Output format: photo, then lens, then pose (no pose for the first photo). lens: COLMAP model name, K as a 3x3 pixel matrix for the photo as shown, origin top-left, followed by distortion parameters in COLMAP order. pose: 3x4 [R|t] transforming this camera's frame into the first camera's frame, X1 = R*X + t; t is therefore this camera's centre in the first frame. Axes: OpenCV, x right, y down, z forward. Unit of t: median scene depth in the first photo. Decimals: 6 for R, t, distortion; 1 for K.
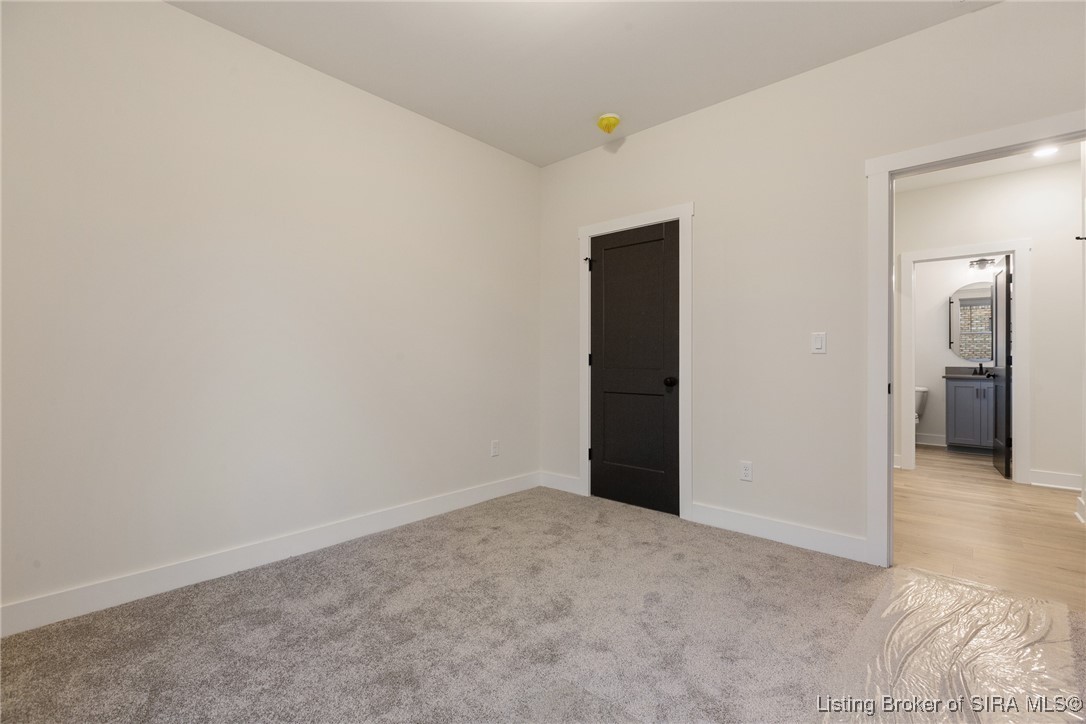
lens RADIAL K [[484.5, 0, 542.8], [0, 484.5, 359.5], [0, 0, 1]] dist [-0.001344, 0.000921]
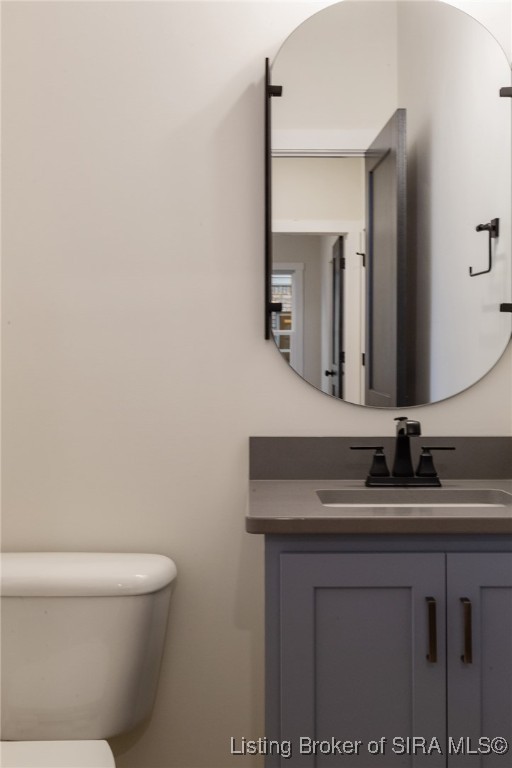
lens RADIAL K [[858.9, 0, 256.3], [0, 858.9, 382.6], [0, 0, 1]] dist [-0.007261, 0.000000]
pose [[0.738106, 0.003460, 0.674676, 0.642234], [0.003023, 0.999960, -0.008436, -0.003051], [-0.674678, 0.008266, 0.738065, 0.793089]]
